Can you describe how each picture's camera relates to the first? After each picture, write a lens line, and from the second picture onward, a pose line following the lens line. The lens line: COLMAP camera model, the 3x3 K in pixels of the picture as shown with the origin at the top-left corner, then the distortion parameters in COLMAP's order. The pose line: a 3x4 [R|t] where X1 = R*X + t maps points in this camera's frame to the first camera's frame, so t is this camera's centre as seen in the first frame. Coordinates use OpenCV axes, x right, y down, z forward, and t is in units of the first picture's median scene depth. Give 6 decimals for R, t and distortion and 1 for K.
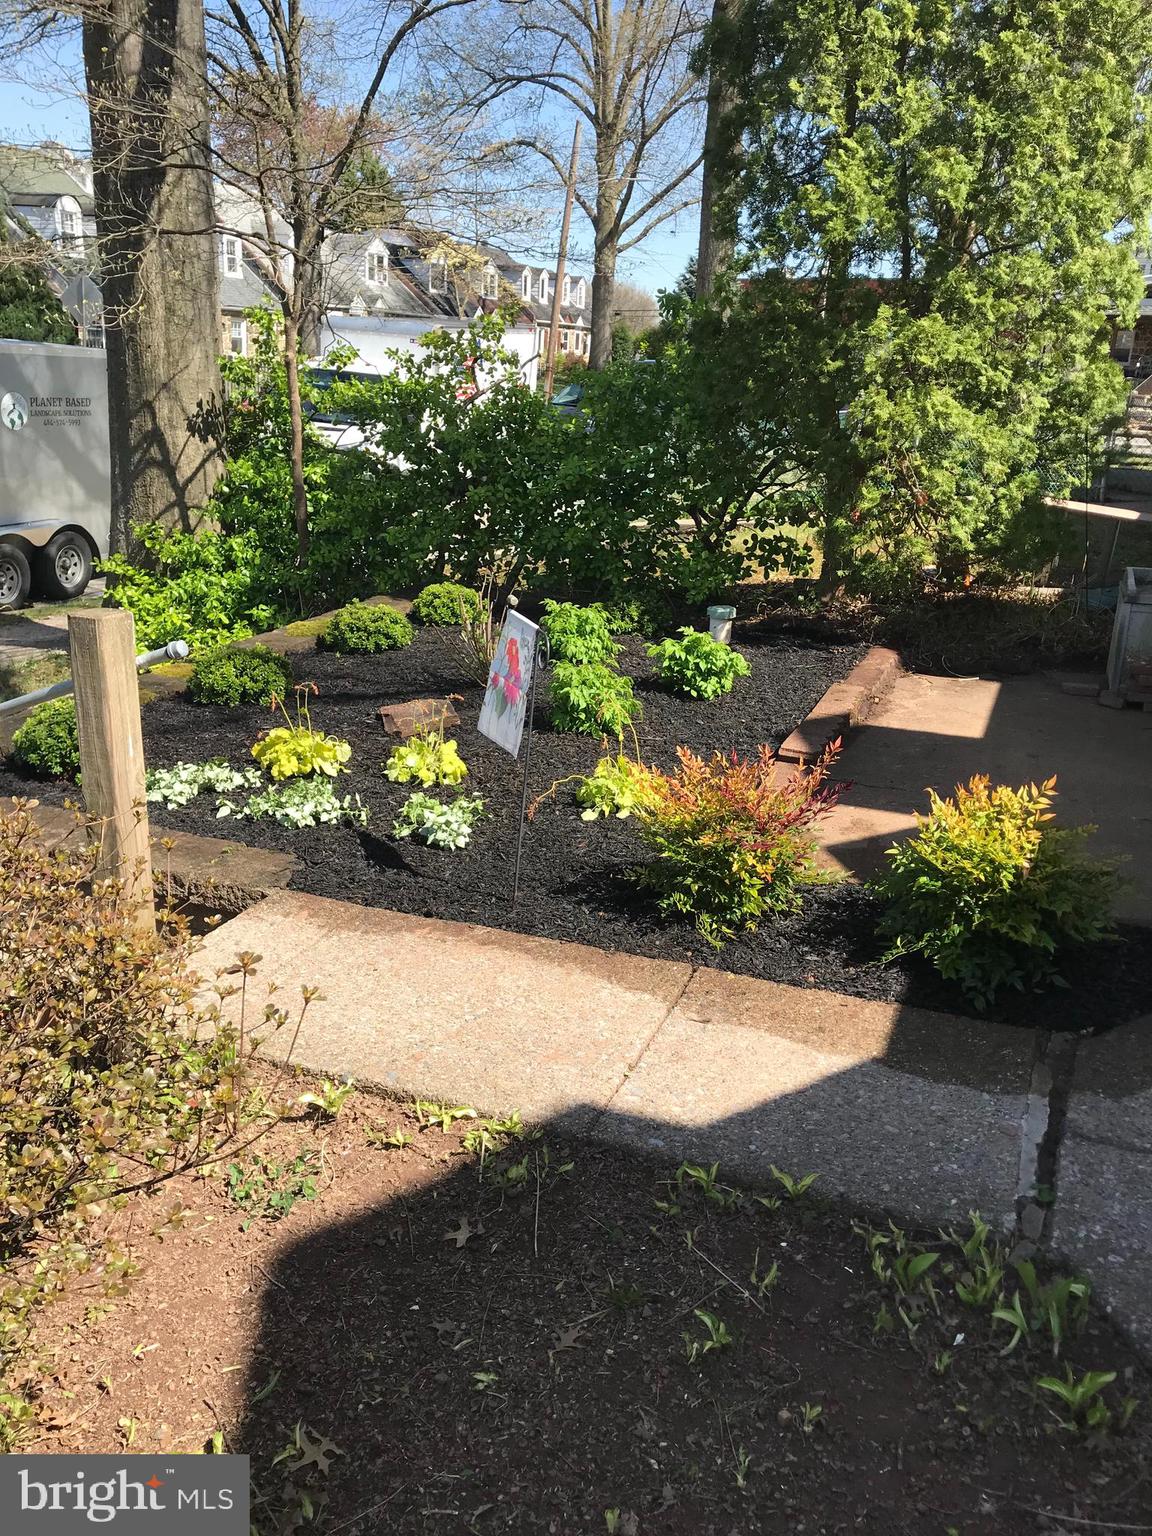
lens RADIAL K [[1233.1, 0, 589.8], [0, 1233.1, 765.2], [0, 0, 1]] dist [0.041988, -0.035675]
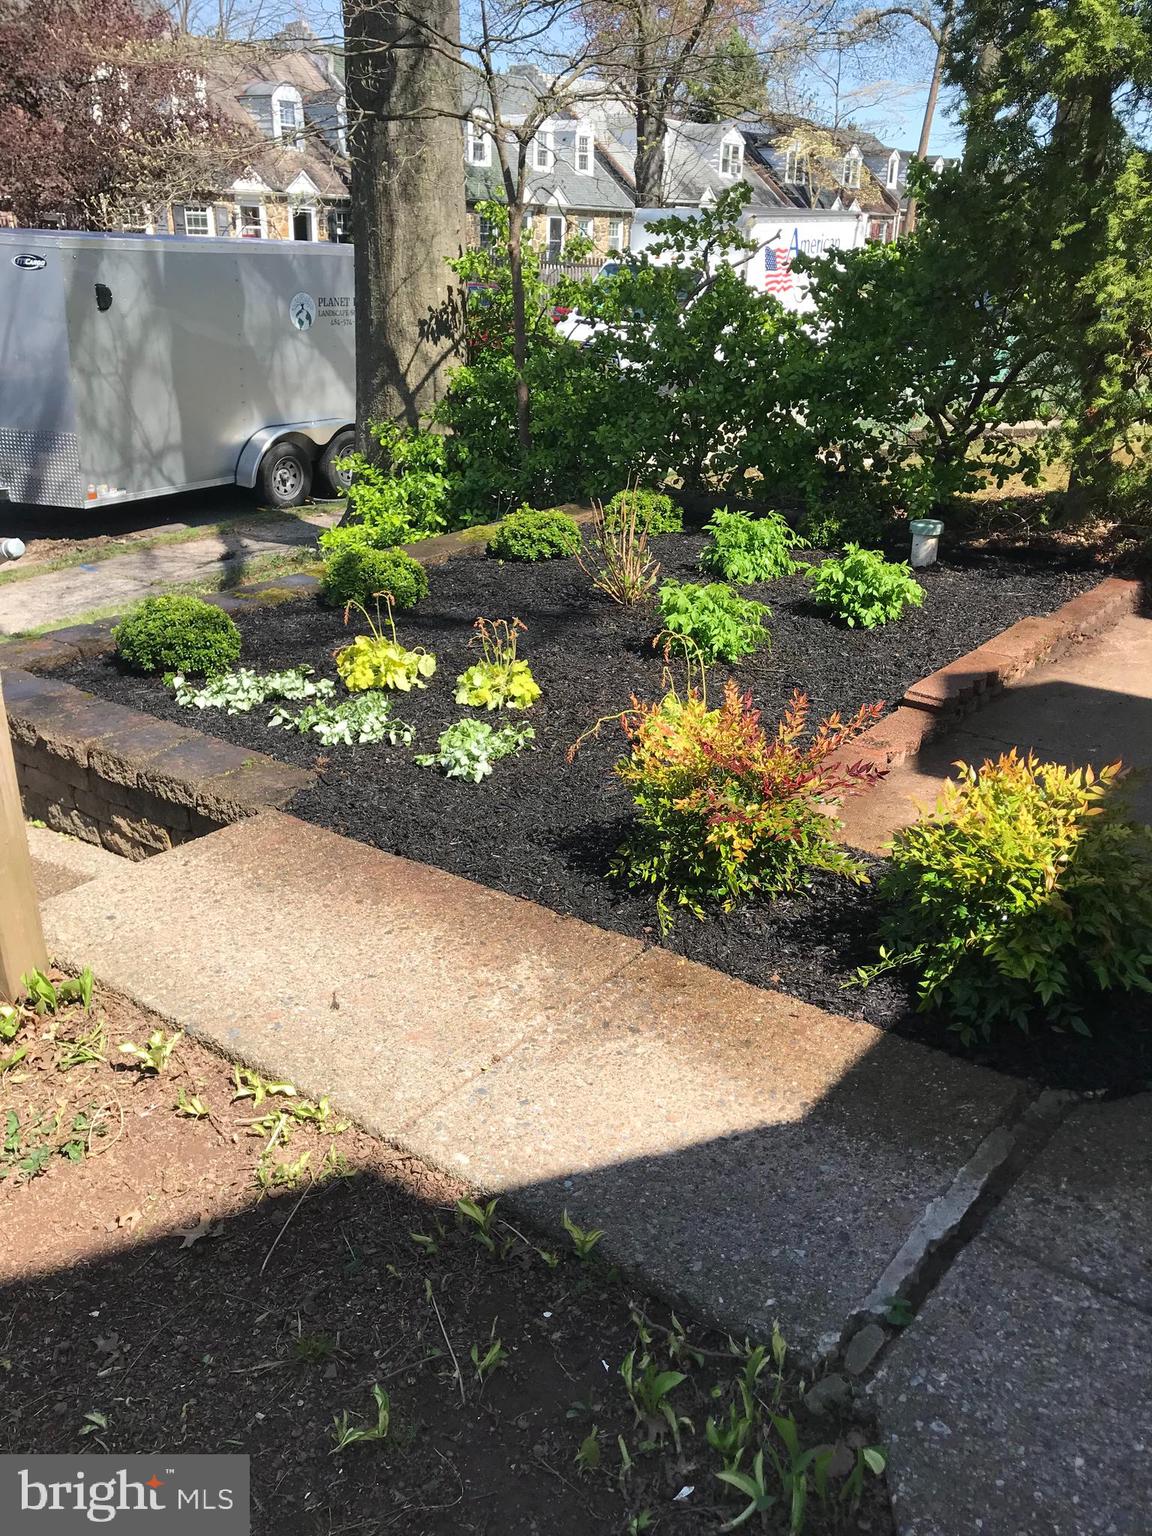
lens RADIAL K [[1233.1, 0, 569.8], [0, 1233.1, 765.6], [0, 0, 1]] dist [0.041988, -0.035675]
pose [[0.961804, 0.081119, -0.261444, 0.156179], [-0.061655, 0.994738, 0.081823, -0.018309], [0.266705, -0.062578, 0.961744, 0.105416]]
